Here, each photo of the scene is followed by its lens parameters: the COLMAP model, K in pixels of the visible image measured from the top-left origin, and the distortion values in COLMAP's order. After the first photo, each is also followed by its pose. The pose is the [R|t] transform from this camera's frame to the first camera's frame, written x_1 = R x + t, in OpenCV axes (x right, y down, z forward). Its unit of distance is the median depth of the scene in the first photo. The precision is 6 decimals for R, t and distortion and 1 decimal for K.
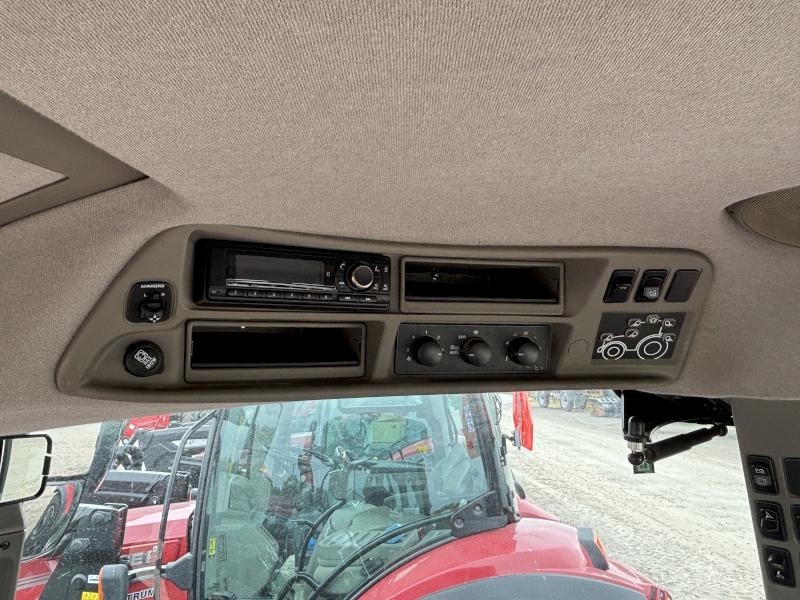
lens RADIAL K [[599.4, 0, 400.0], [0, 599.4, 300.0], [0, 0, 1]] dist [0.011342, -0.001774]
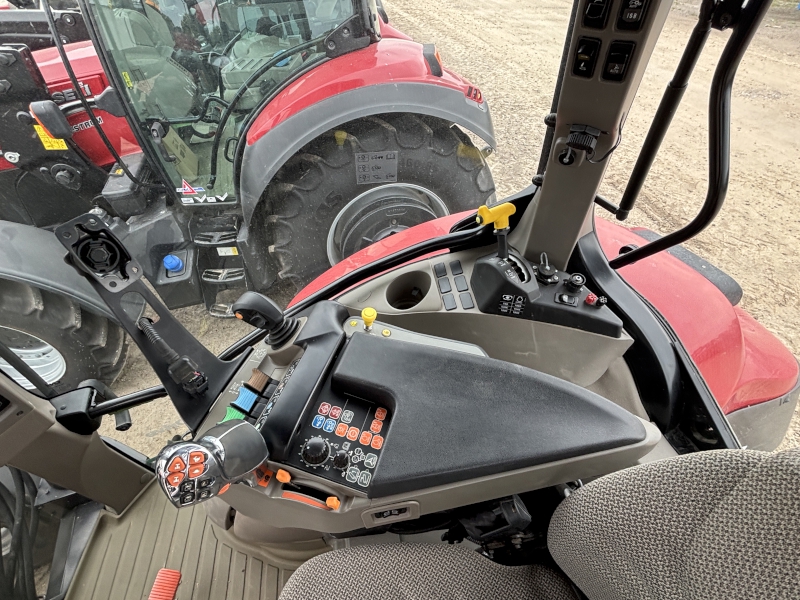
lens RADIAL K [[381.6, 0, 400.0], [0, 381.6, 300.0], [0, 0, 1]] dist [-0.039195, 0.013138]
pose [[0.978345, -0.149402, 0.143247, 0.043718], [-0.028171, 0.589526, 0.807258, 0.047341], [-0.205054, -0.793813, 0.572551, 0.098508]]
